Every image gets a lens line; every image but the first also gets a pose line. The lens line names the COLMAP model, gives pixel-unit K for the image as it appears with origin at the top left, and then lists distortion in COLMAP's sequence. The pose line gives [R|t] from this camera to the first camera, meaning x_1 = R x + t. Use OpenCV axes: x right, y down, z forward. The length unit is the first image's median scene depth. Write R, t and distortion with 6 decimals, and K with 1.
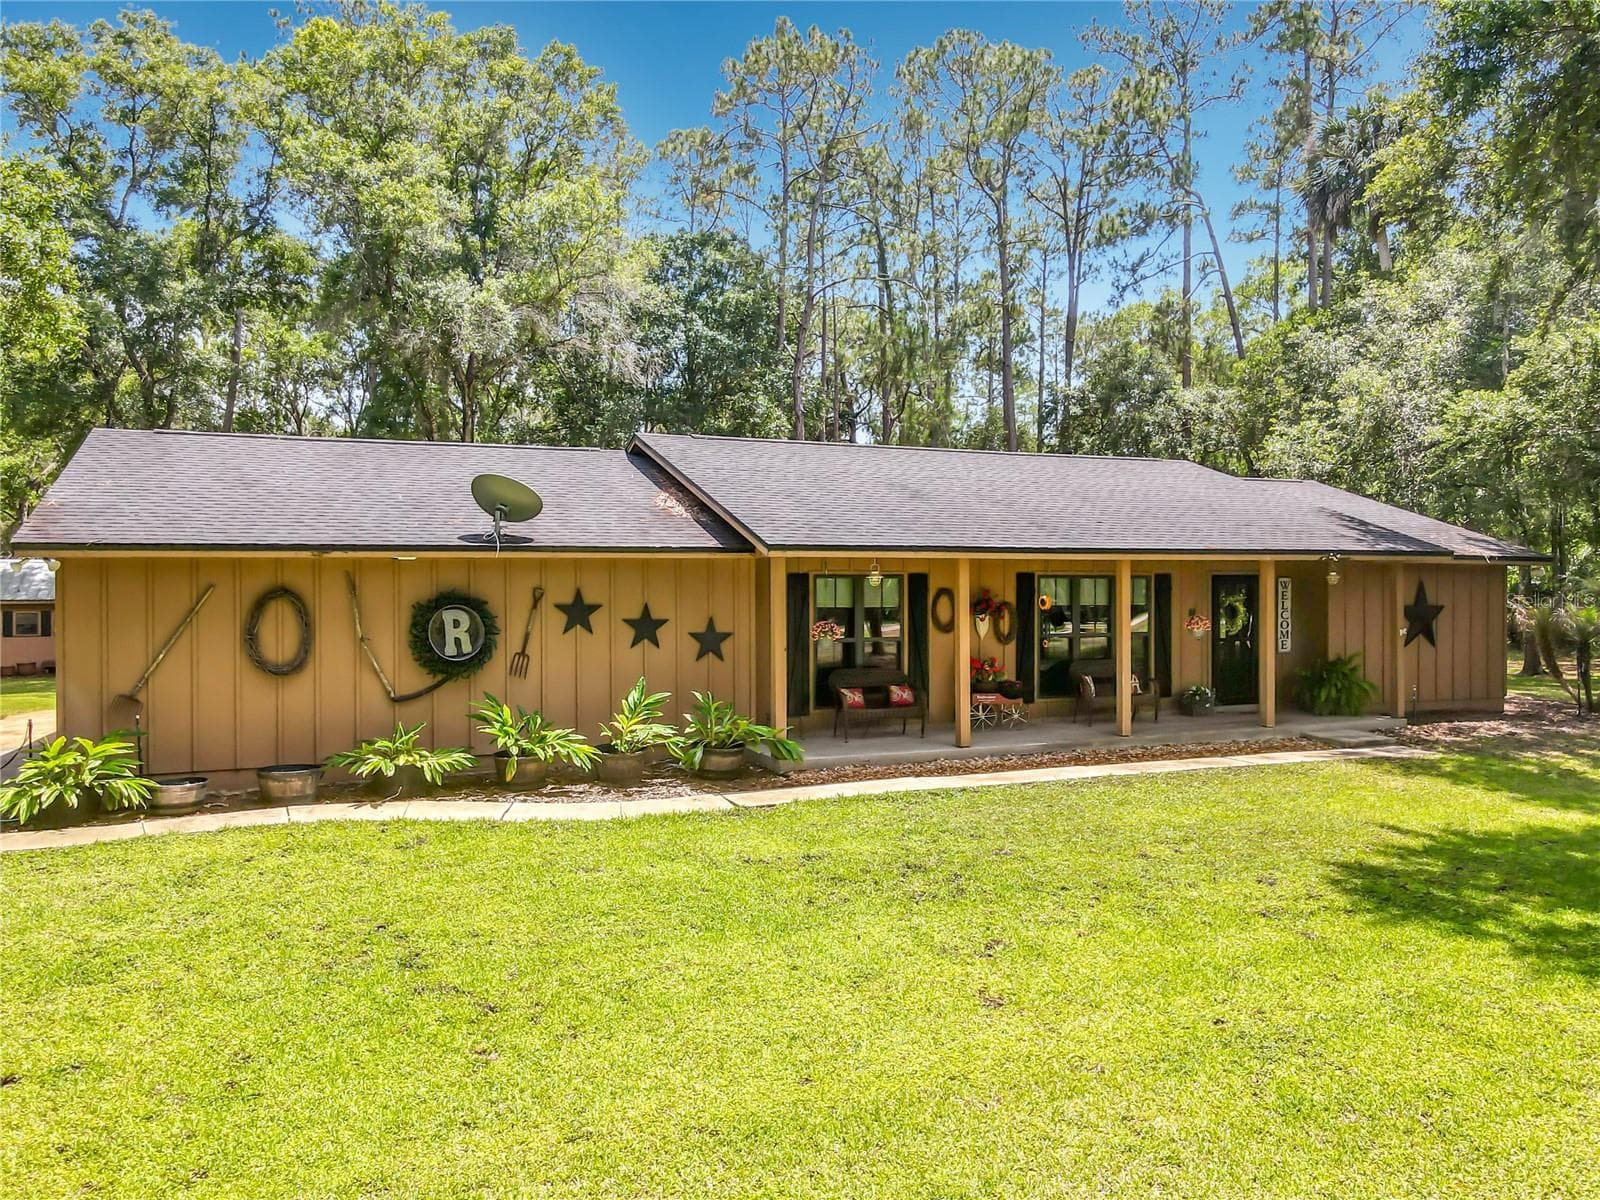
lens RADIAL K [[1170.0, 0, 781.3], [0, 1170.0, 596.4], [0, 0, 1]] dist [0.020512, 0.004332]
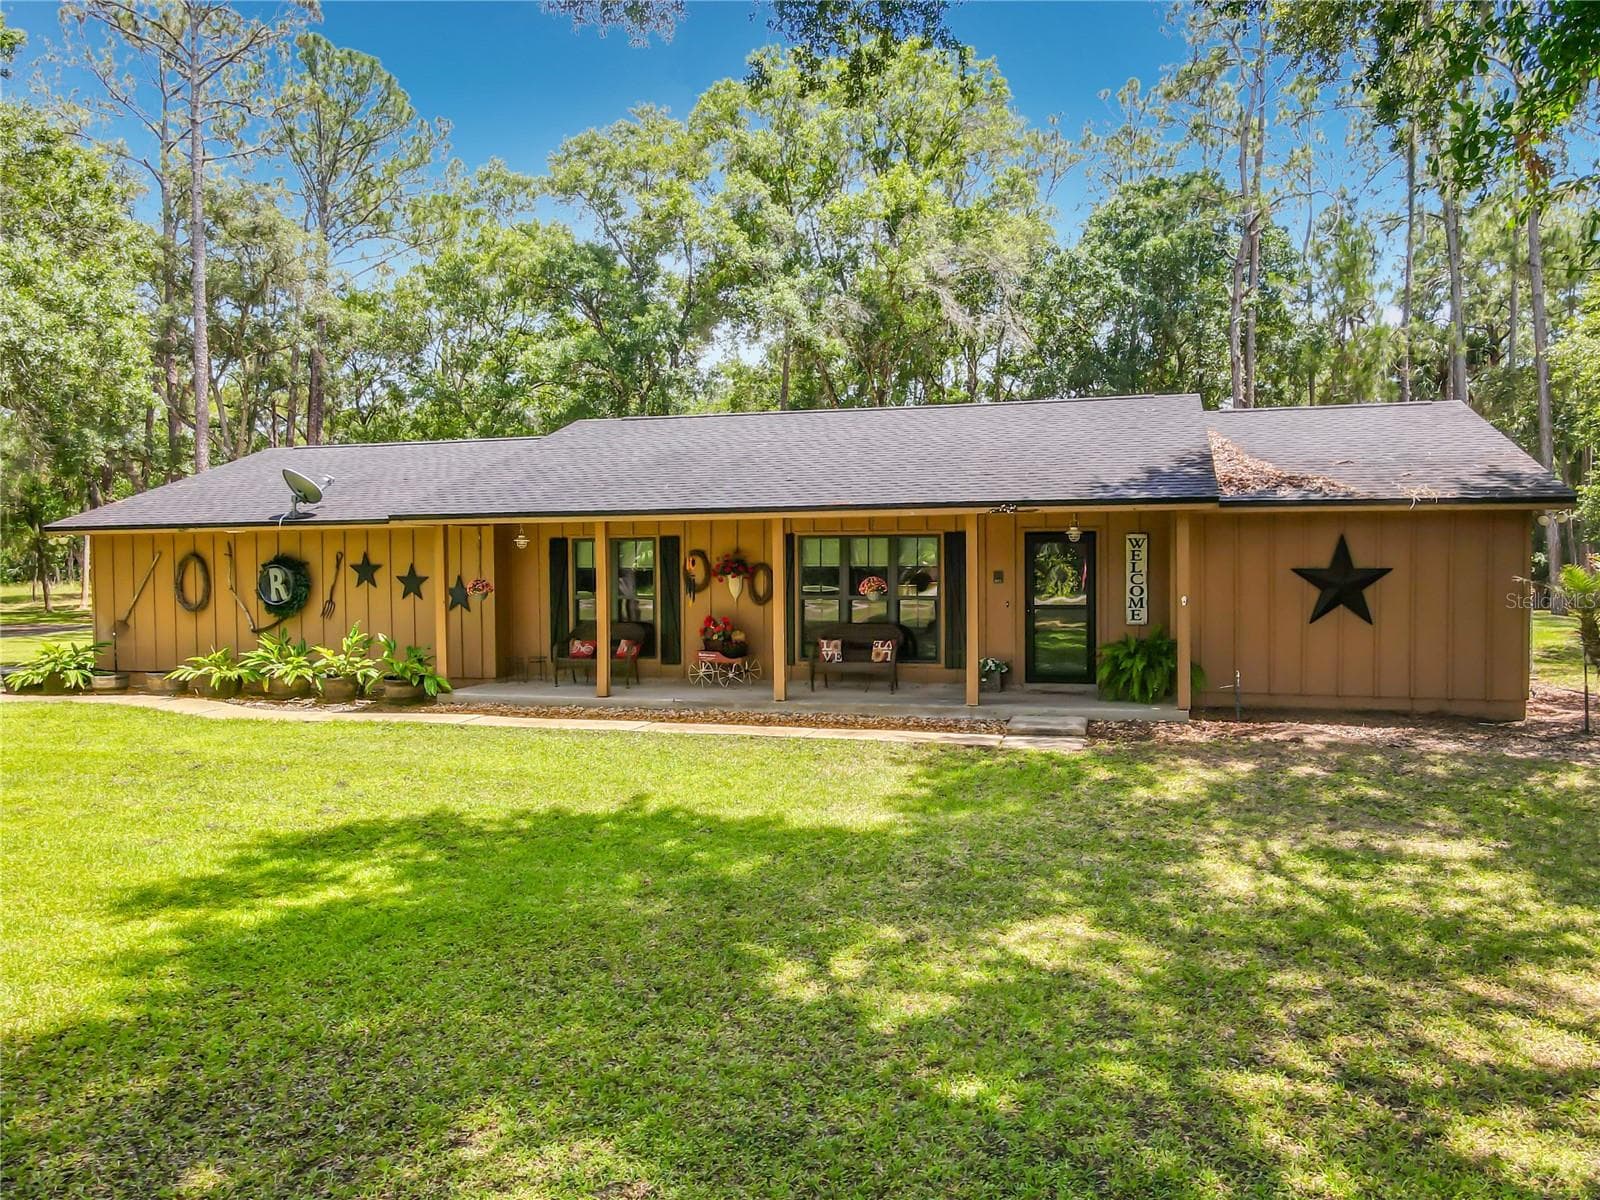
lens RADIAL K [[1141.5, 0, 787.7], [0, 1141.5, 600.7], [0, 0, 1]] dist [0.003198, 0.001962]
pose [[0.785302, 0.022801, -0.618693, 1.019711], [0.002898, 0.999175, 0.040502, -0.003047], [0.619107, -0.033599, 0.784588, 0.306419]]
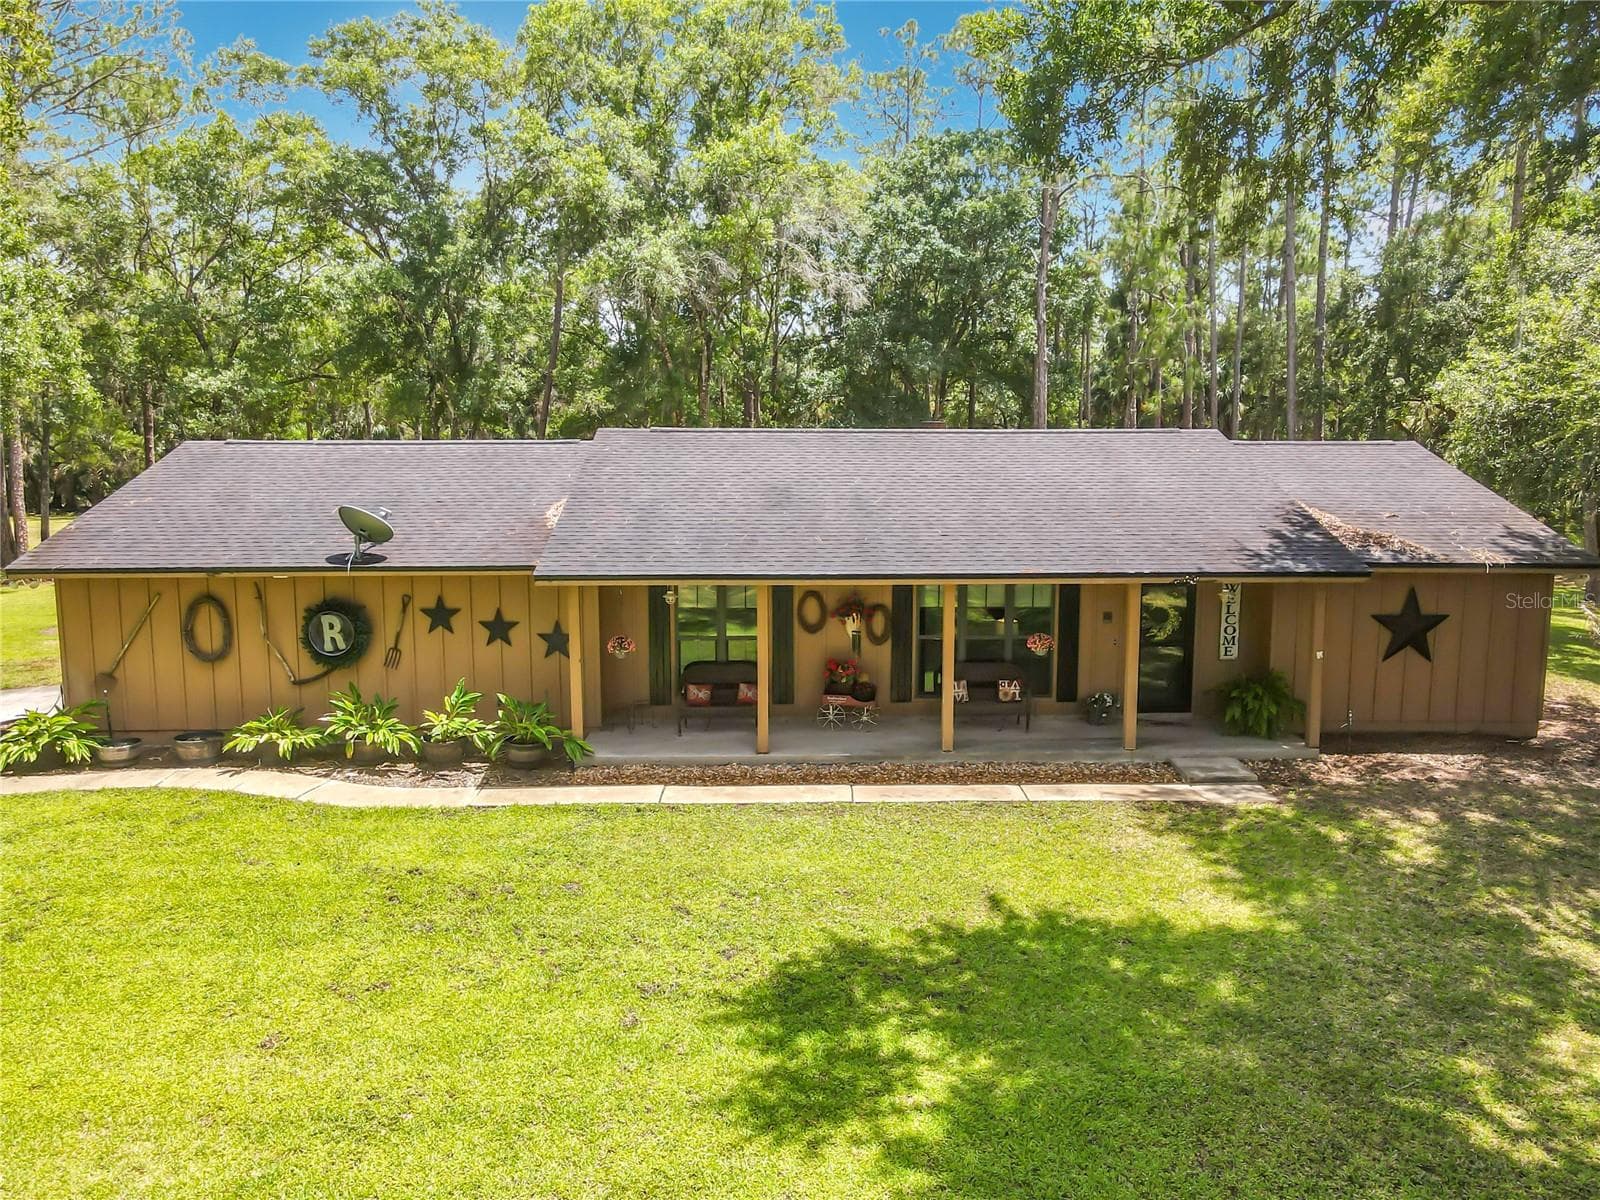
lens RADIAL K [[1149.6, 0, 800.0], [0, 1149.6, 600.0], [0, 0, 1]] dist [0.012018, 0.007199]
pose [[0.930133, 0.049418, -0.363884, 0.616363], [-0.003351, 0.992005, 0.126154, -0.156980], [0.367209, -0.116121, 0.922862, 0.058156]]
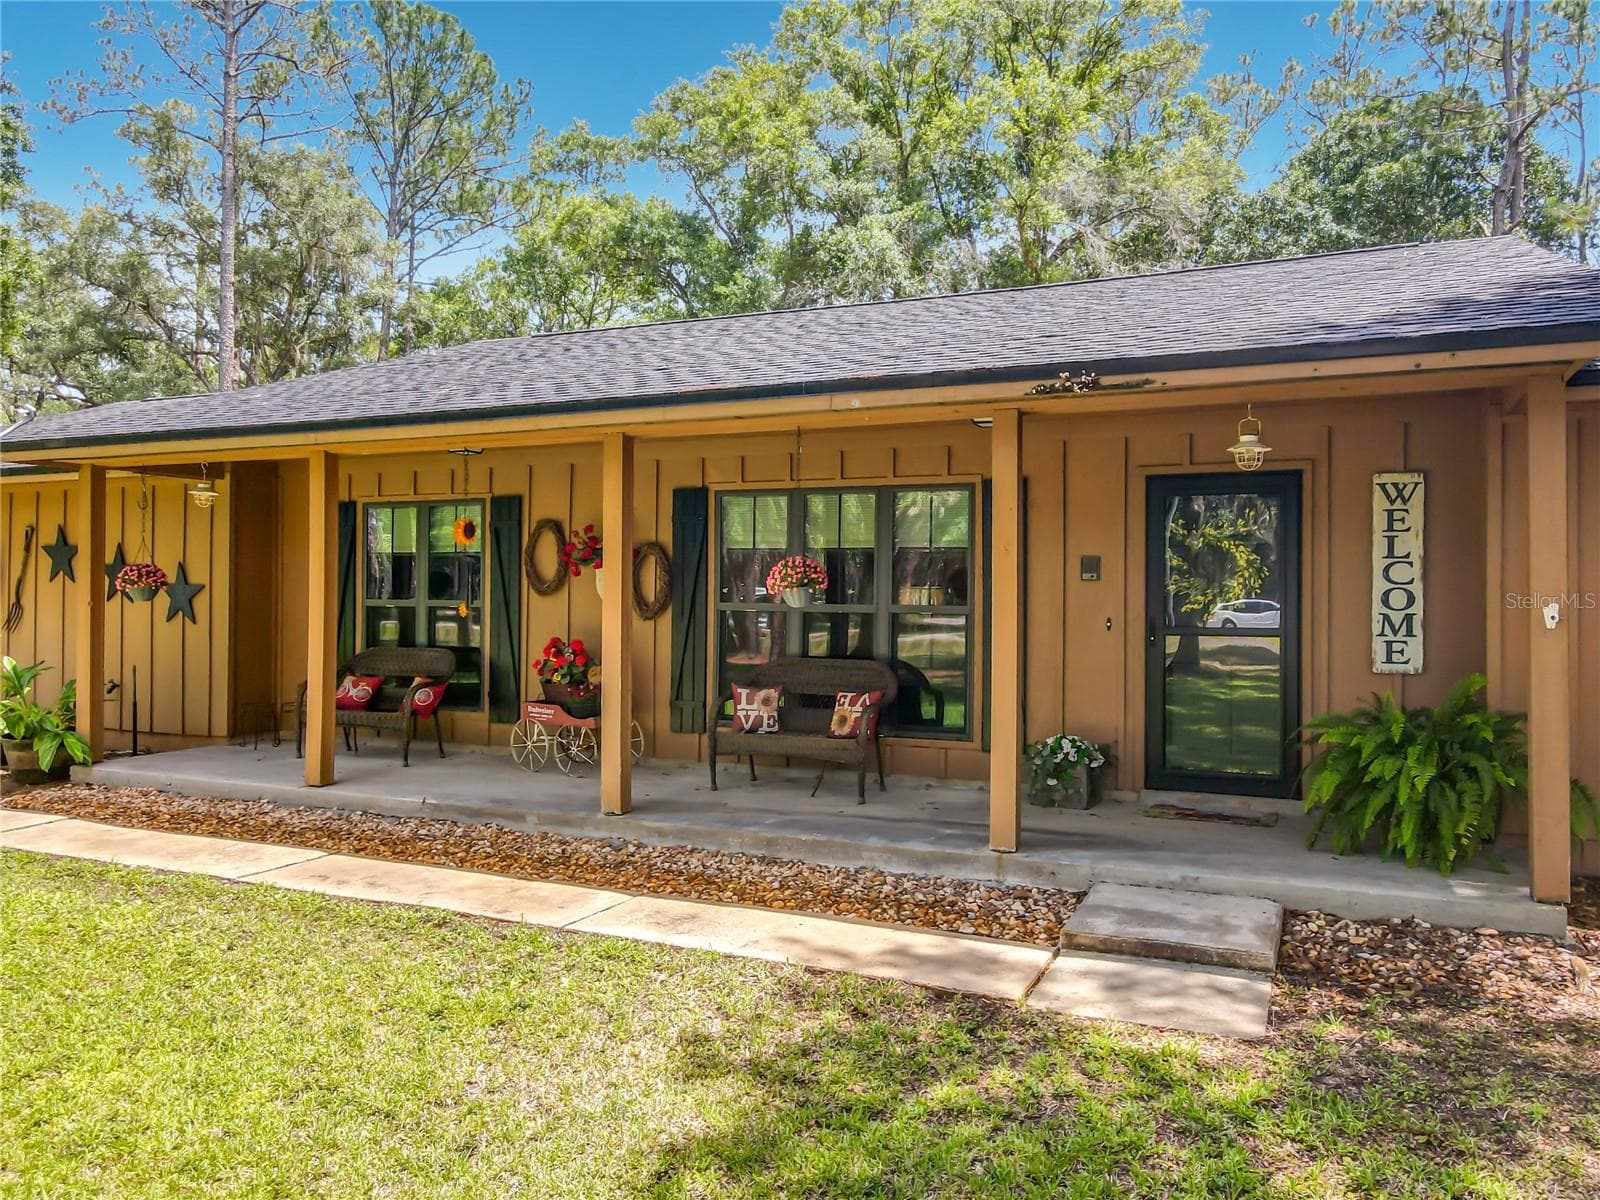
lens RADIAL K [[1170.0, 0, 781.3], [0, 1170.0, 596.4], [0, 0, 1]] dist [0.020512, 0.004332]
pose [[0.685747, 0.014536, -0.727695, 0.789009], [-0.009343, 0.999894, 0.011169, 0.029129], [0.727780, -0.000860, 0.685810, 0.837012]]
